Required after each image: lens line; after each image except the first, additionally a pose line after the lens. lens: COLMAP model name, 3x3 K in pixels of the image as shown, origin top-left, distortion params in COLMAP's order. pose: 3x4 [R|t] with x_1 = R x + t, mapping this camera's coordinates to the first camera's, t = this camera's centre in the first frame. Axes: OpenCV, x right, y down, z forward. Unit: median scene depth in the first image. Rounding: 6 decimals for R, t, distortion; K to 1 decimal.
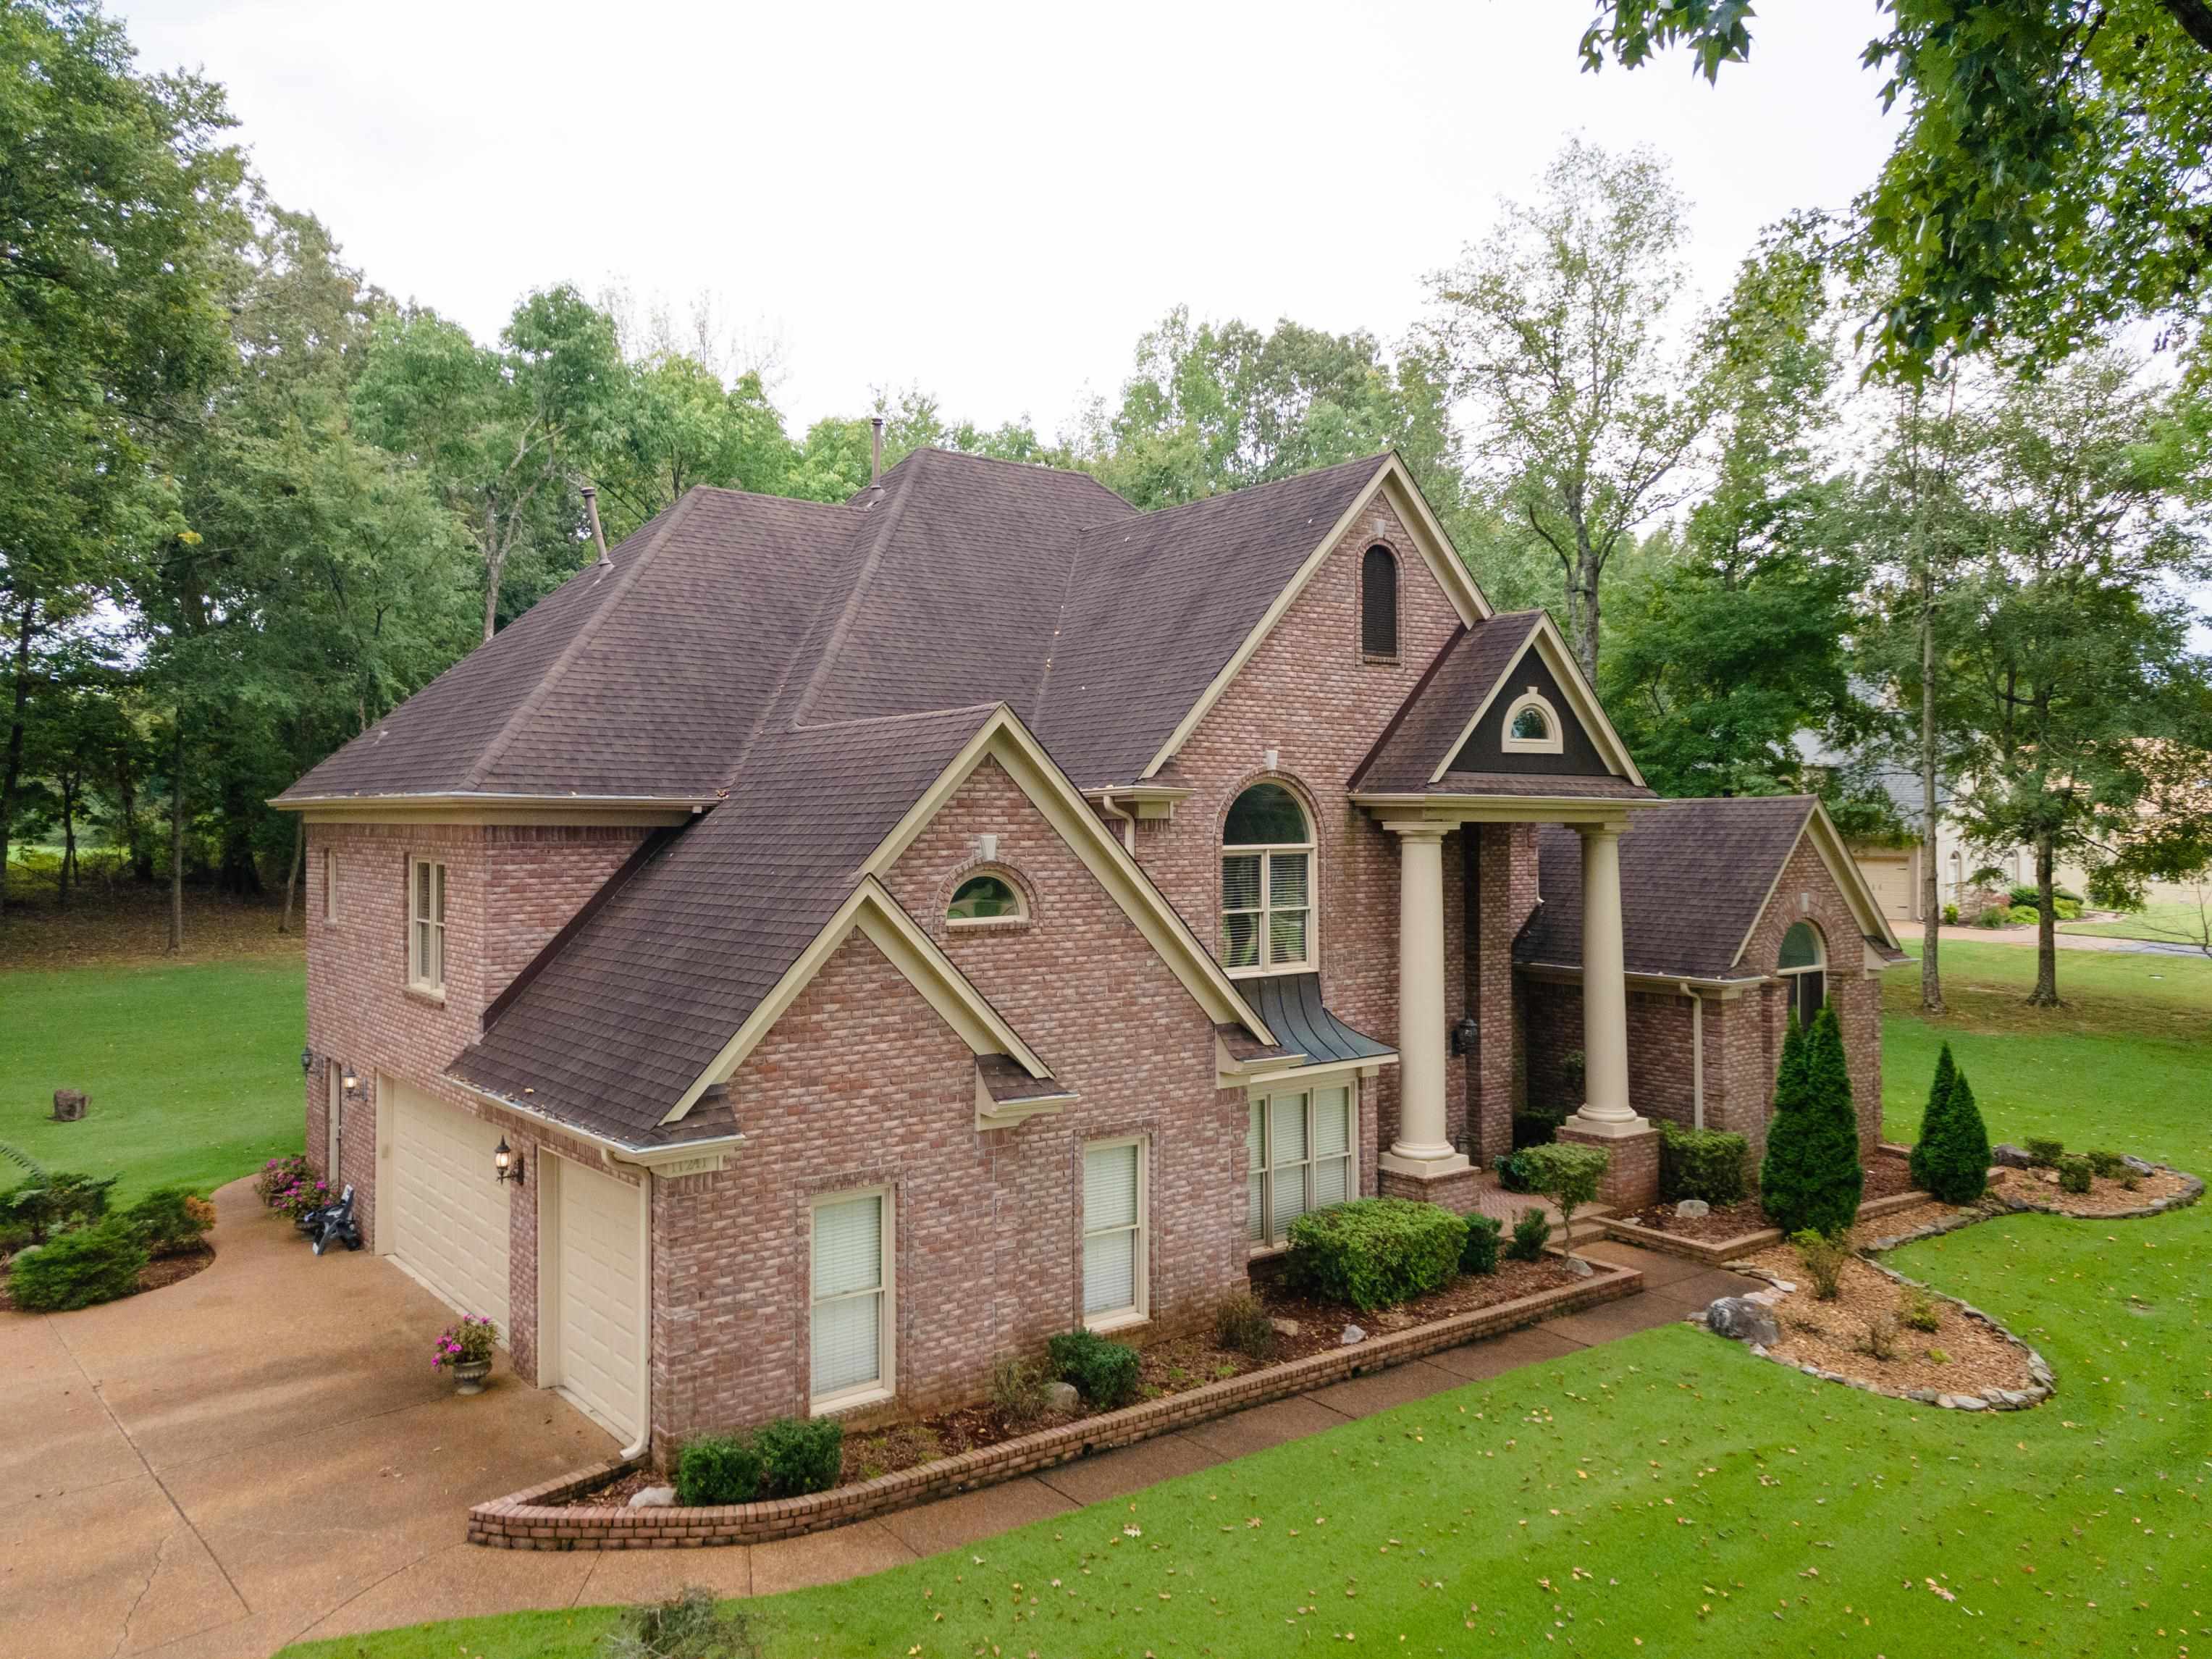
lens RADIAL K [[1583.5, 0, 1107.5], [0, 1583.5, 827.6], [0, 0, 1]] dist [0.038232, 0.007792]
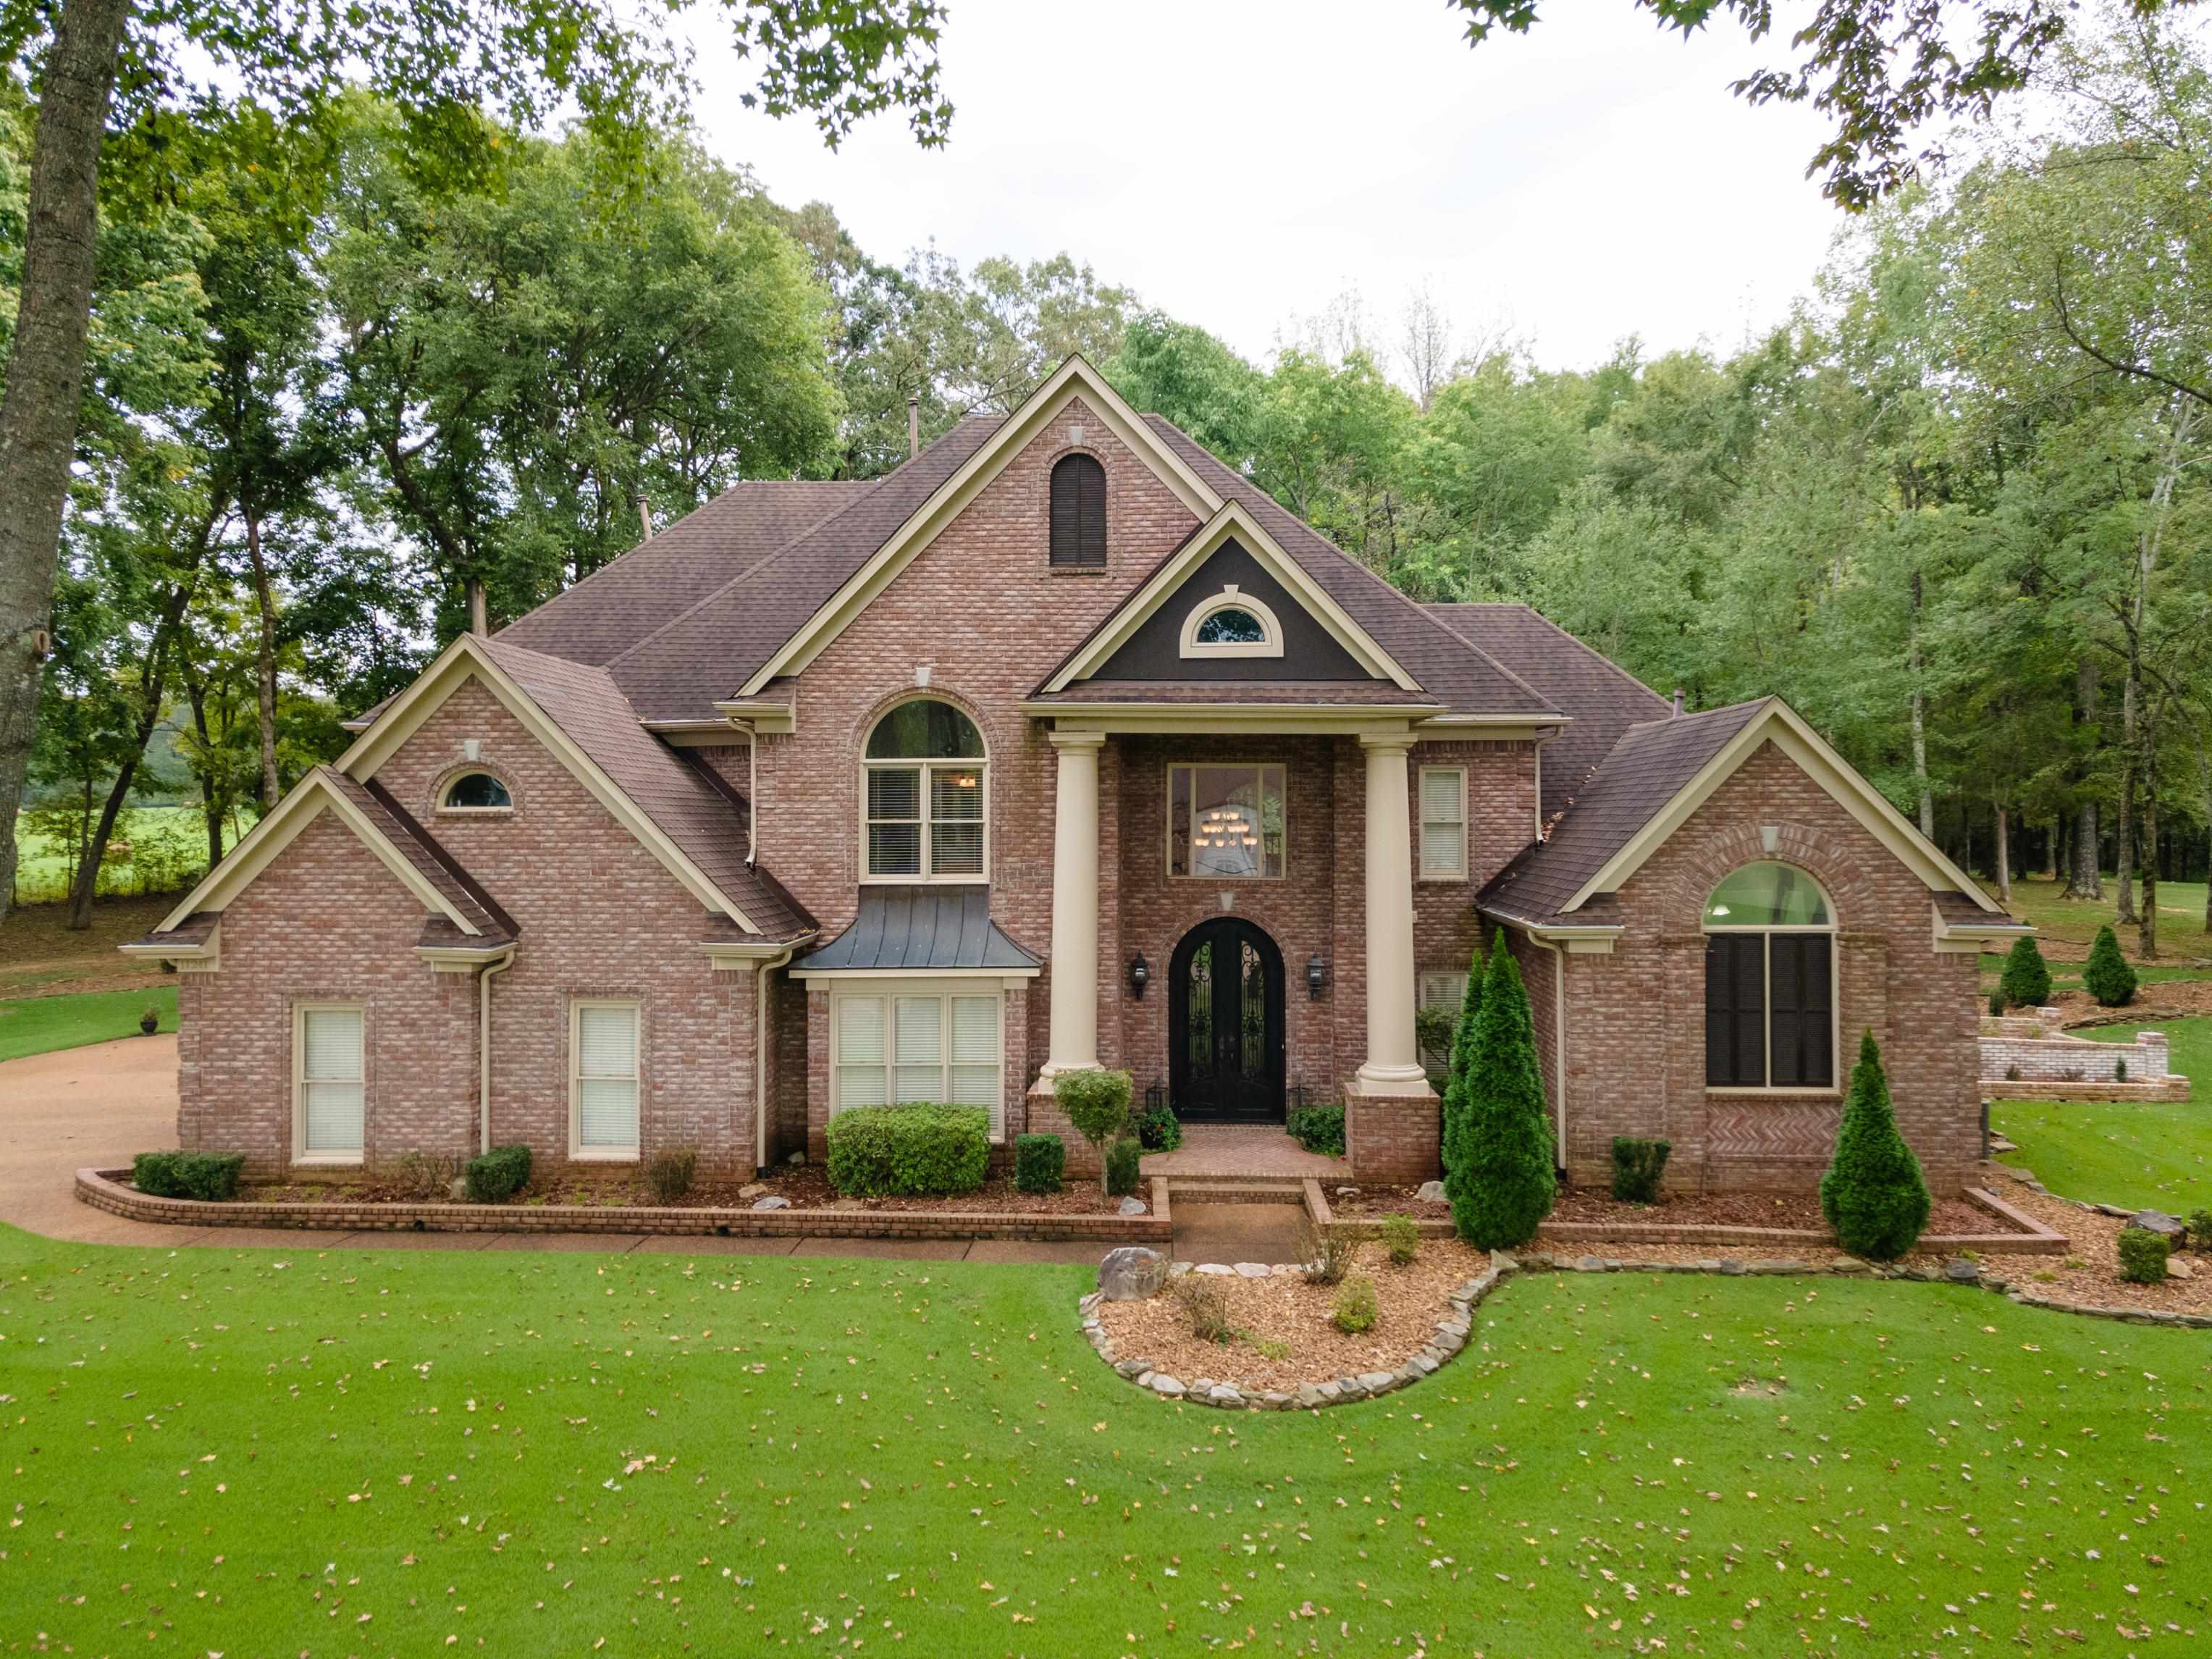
lens RADIAL K [[1583.5, 0, 1109.5], [0, 1583.5, 824.1], [0, 0, 1]] dist [0.038232, 0.007792]
pose [[0.759452, 0.006571, -0.650530, 0.891312], [-0.004351, 0.999978, 0.005022, 0.049289], [0.650549, -0.000984, 0.759464, 0.293194]]
